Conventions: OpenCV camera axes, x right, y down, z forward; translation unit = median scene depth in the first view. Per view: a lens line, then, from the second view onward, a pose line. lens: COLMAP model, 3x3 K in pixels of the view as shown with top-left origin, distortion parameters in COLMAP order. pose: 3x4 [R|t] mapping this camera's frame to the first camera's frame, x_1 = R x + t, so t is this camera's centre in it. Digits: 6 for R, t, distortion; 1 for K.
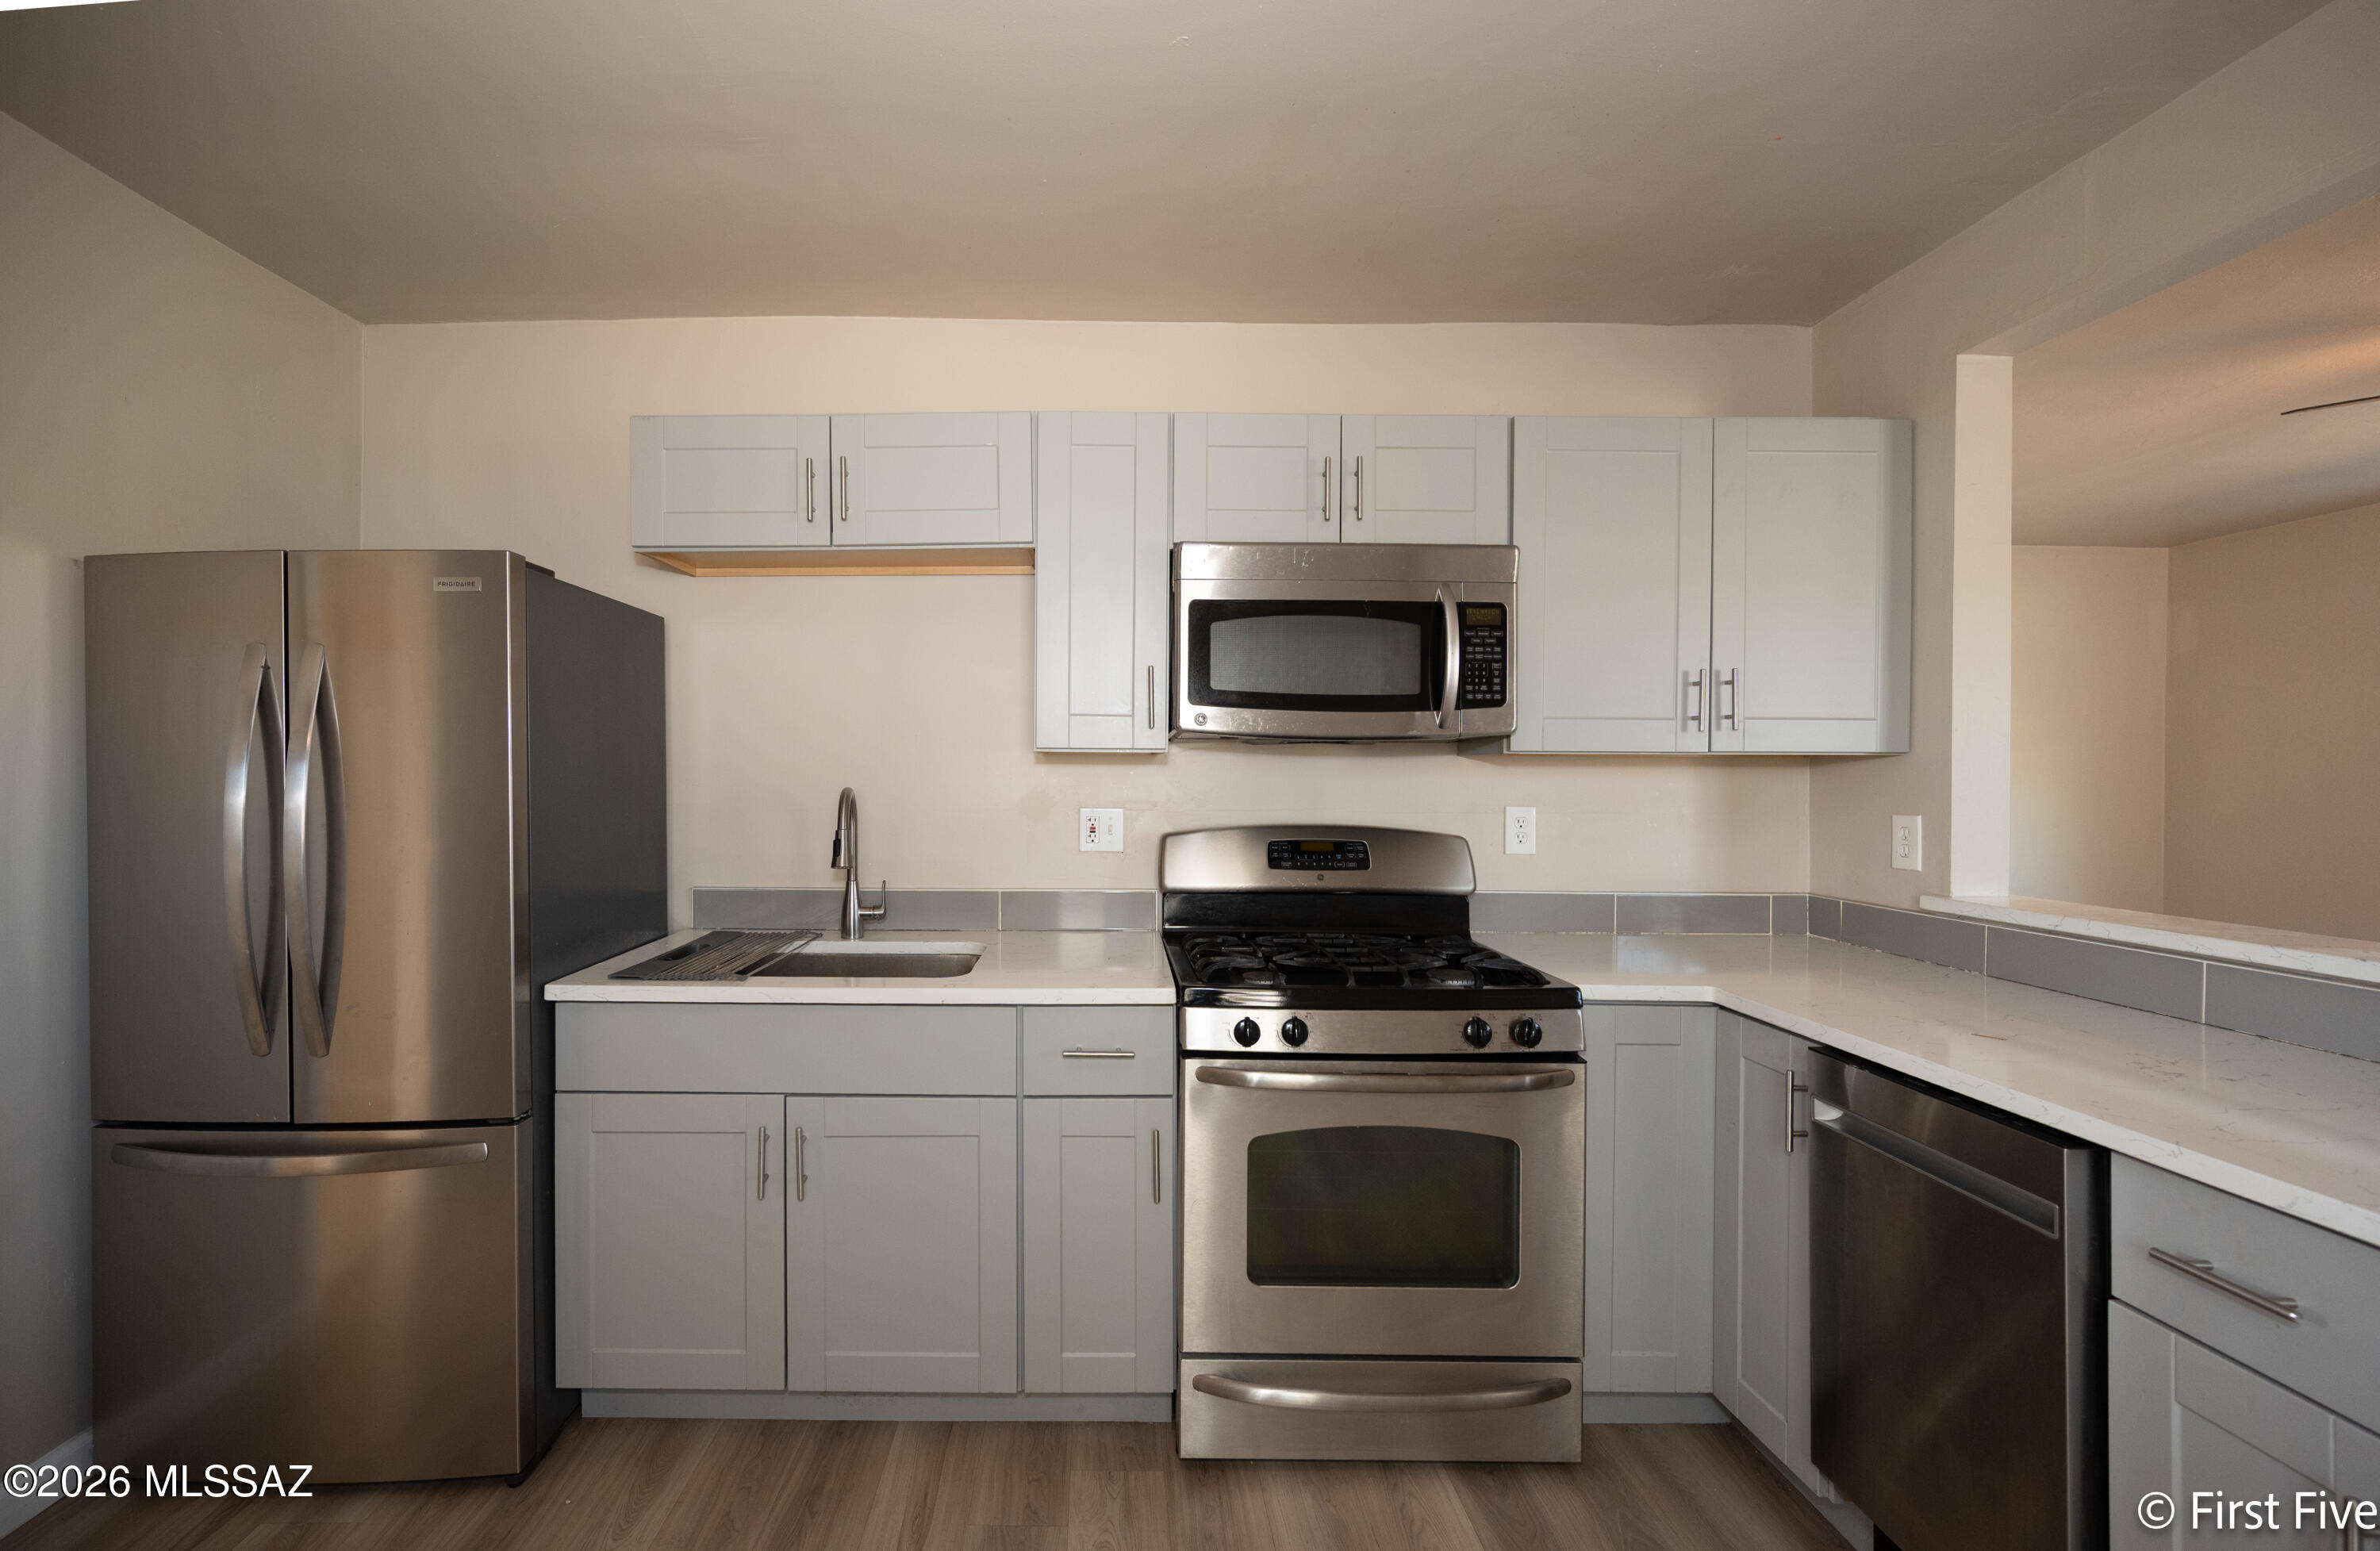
lens RADIAL K [[1003.6, 0, 1190.0], [0, 1003.6, 775.5], [0, 0, 1]] dist [-0.000845, -0.000127]
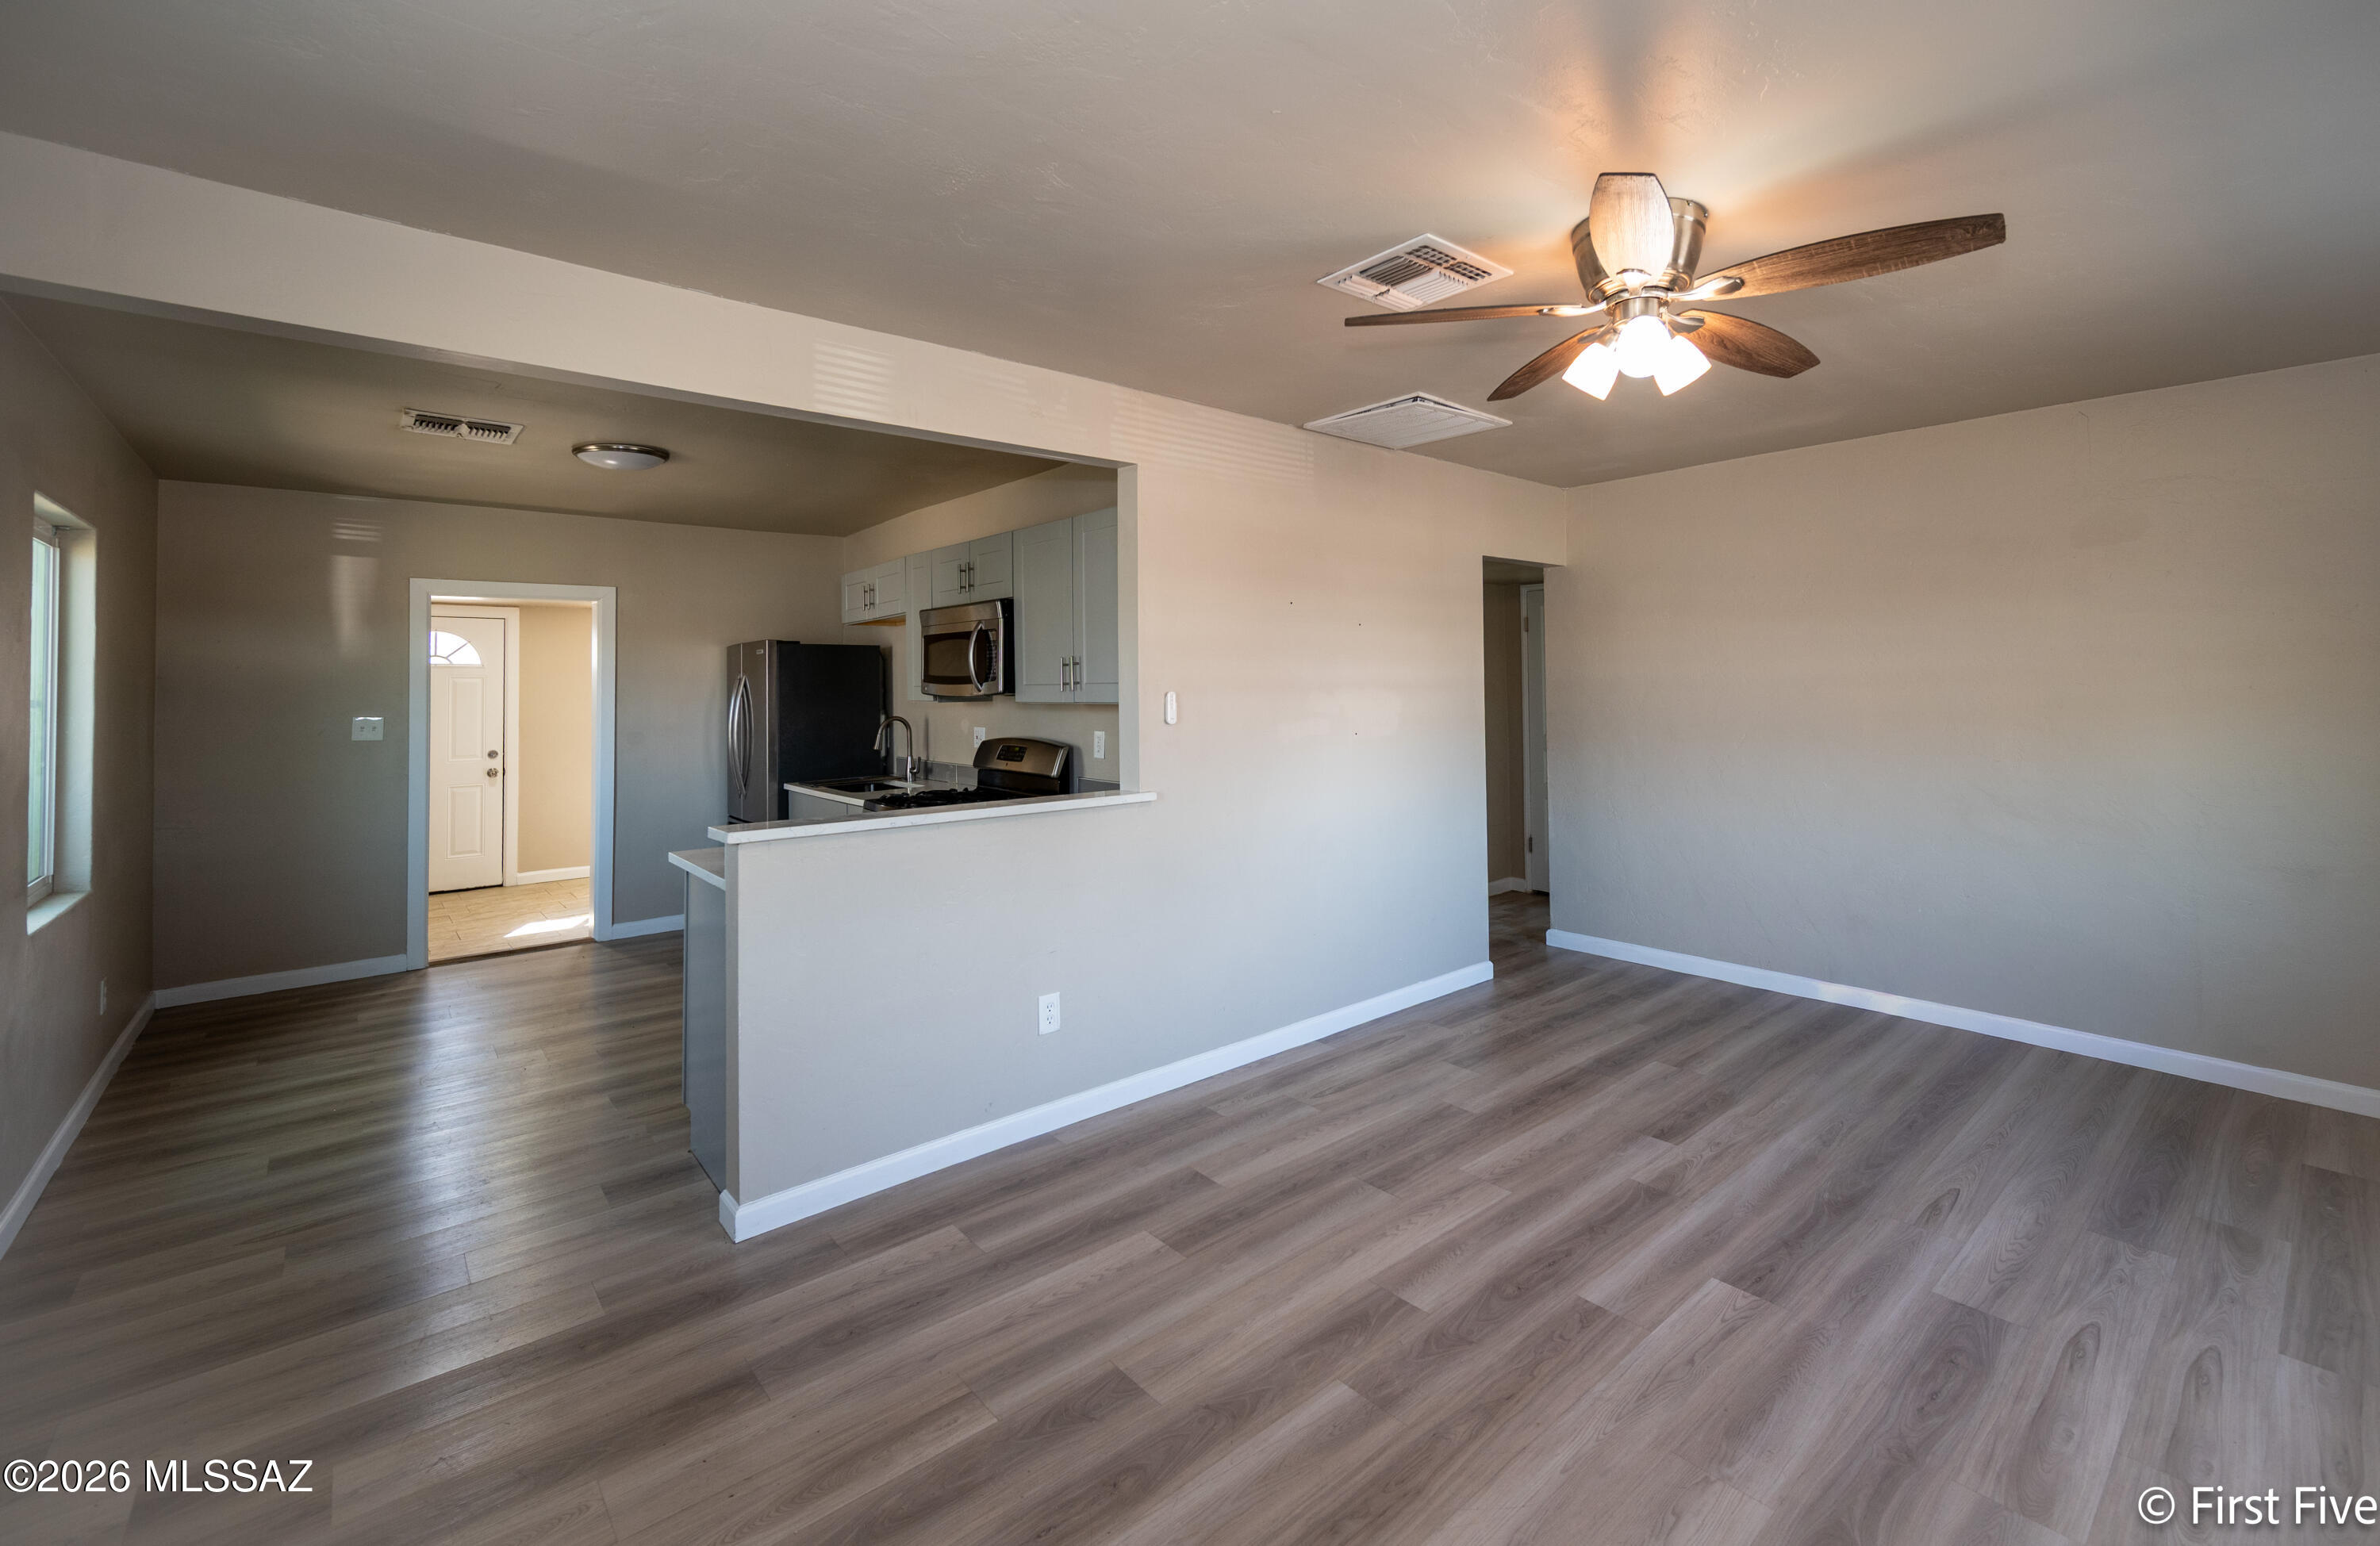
lens RADIAL K [[989.4, 0, 1207.5], [0, 989.4, 675.3], [0, 0, 1]] dist [0.002112, 0.000400]
pose [[0.655147, -0.016960, -0.755311, 2.044708], [0.008469, 0.999850, -0.015105, -0.045444], [0.755454, 0.003499, 0.655193, 0.030552]]
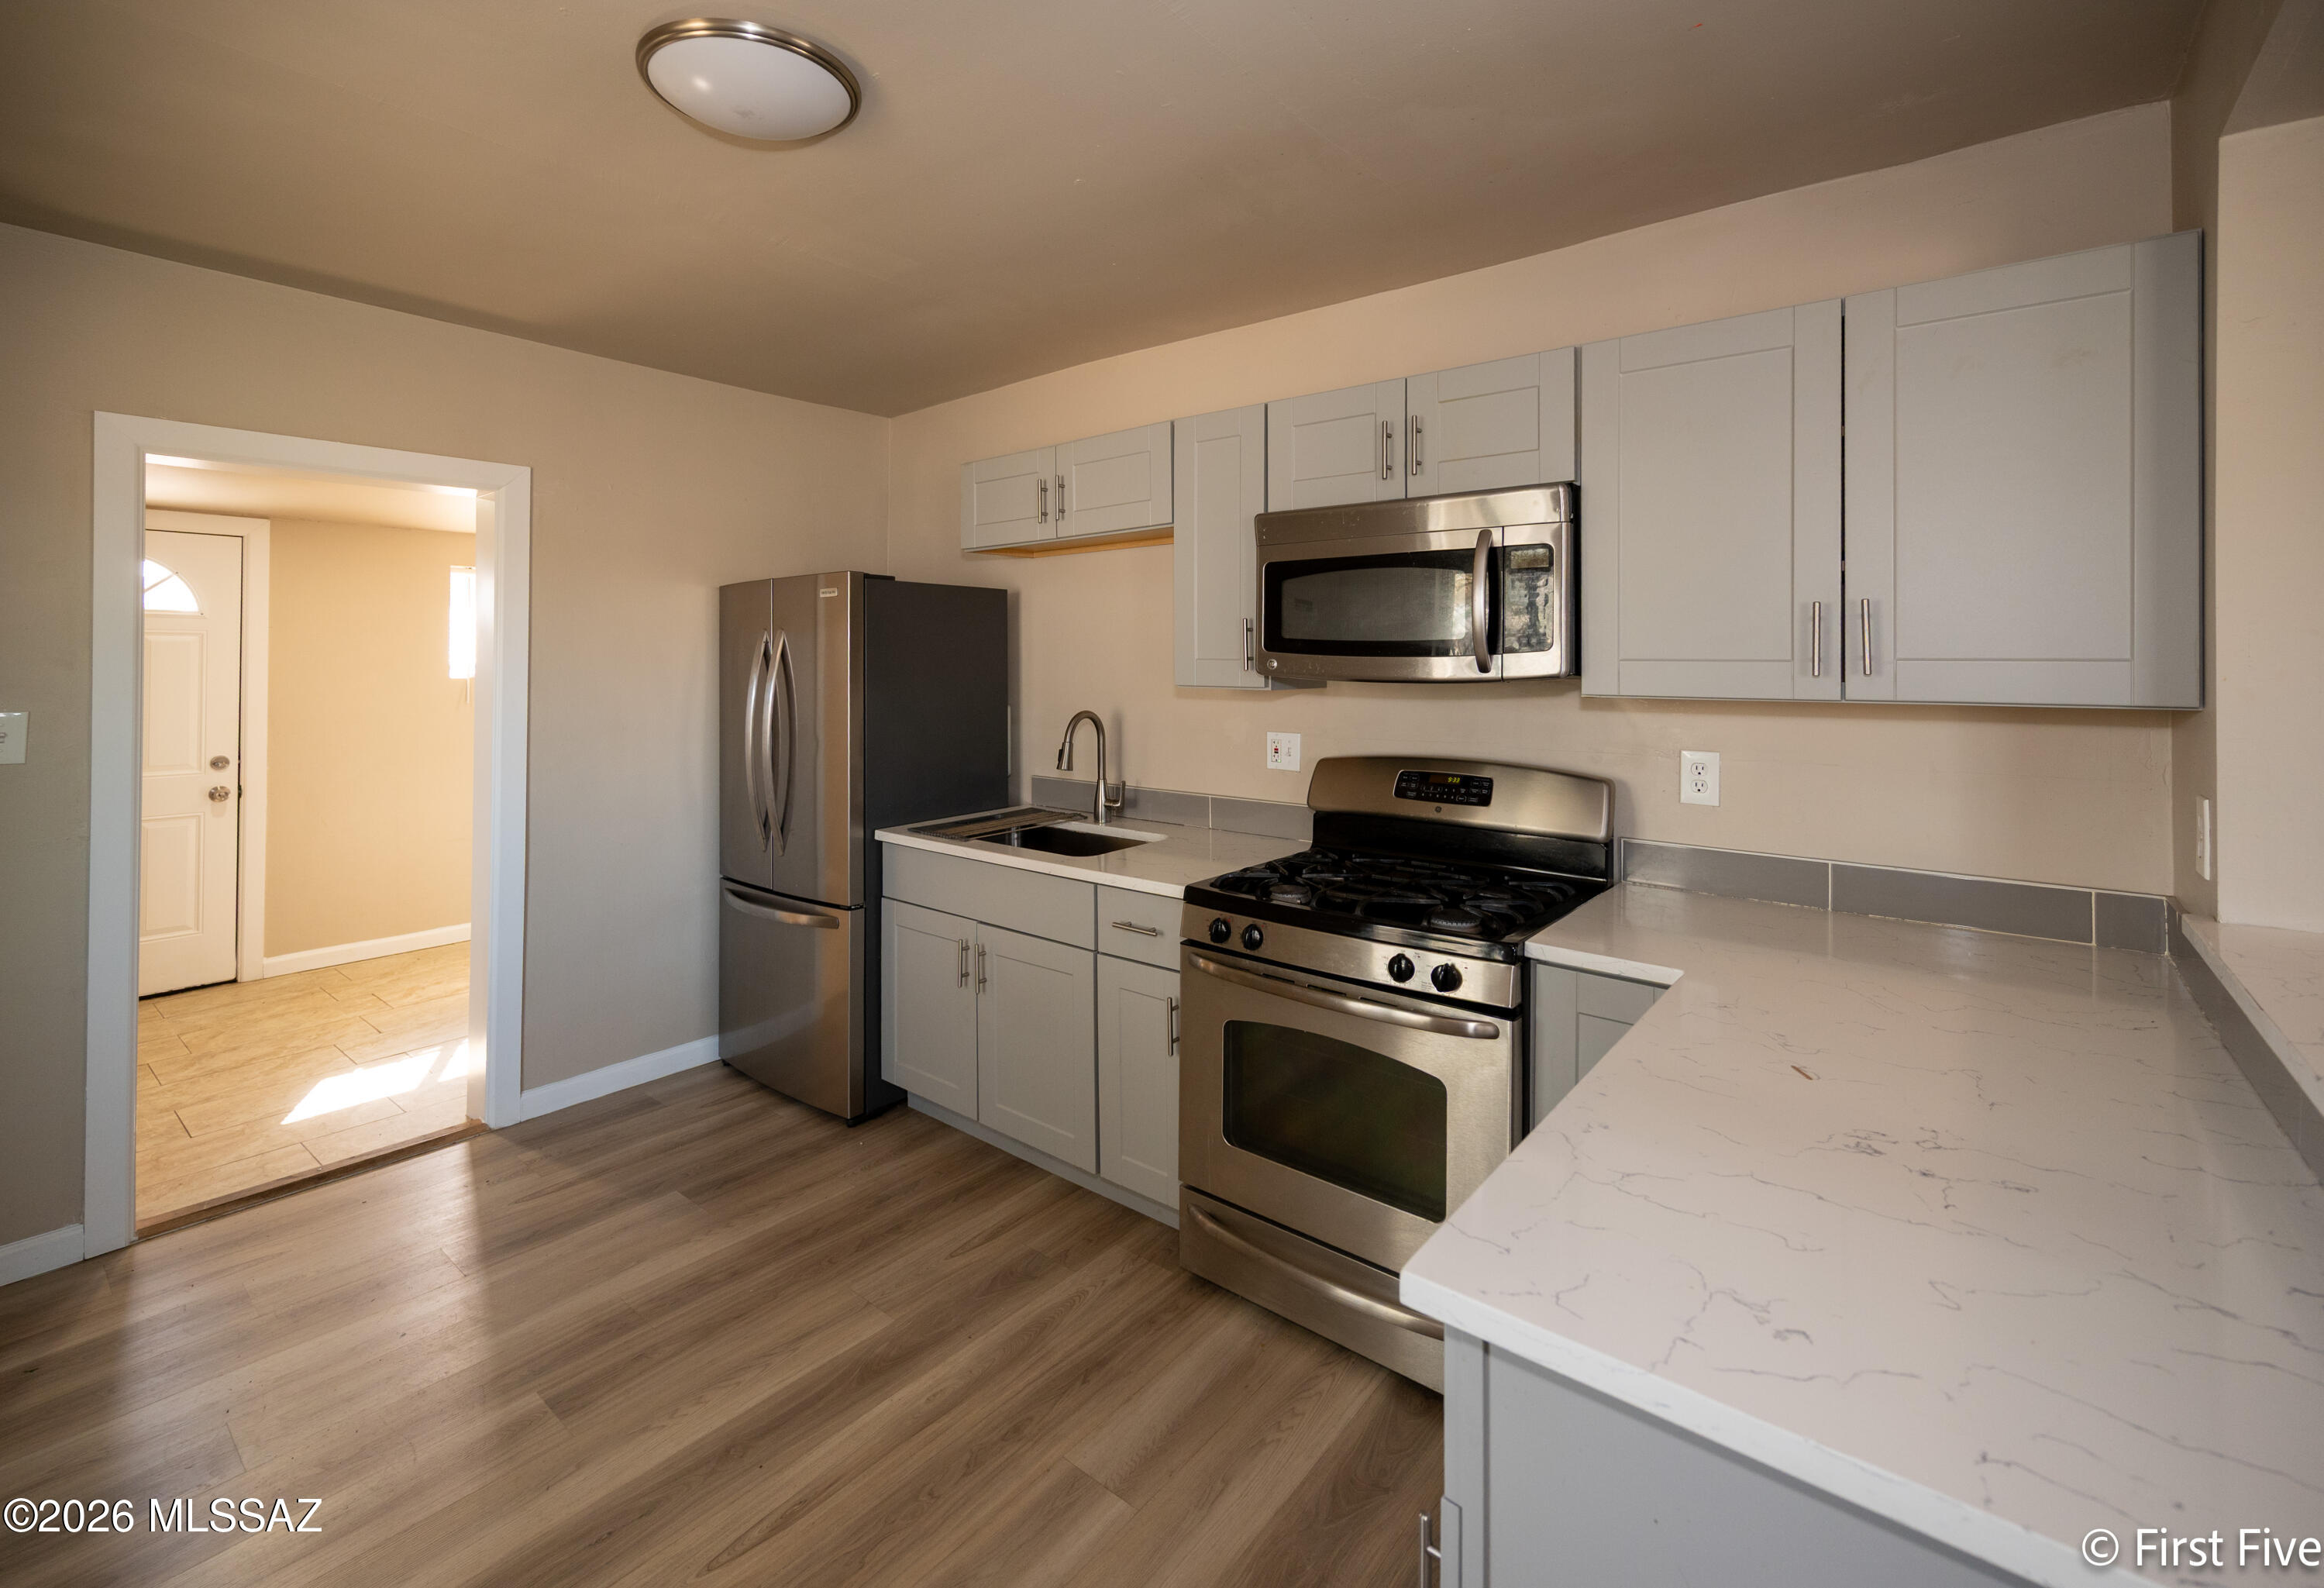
lens RADIAL K [[984.9, 0, 1162.4], [0, 984.9, 661.3], [0, 0, 1]] dist [0.000890, -0.000126]
pose [[0.783753, -0.001091, -0.621071, 0.594870], [-0.003204, 0.999978, -0.005800, -0.050052], [0.621064, 0.006535, 0.783733, 0.020978]]
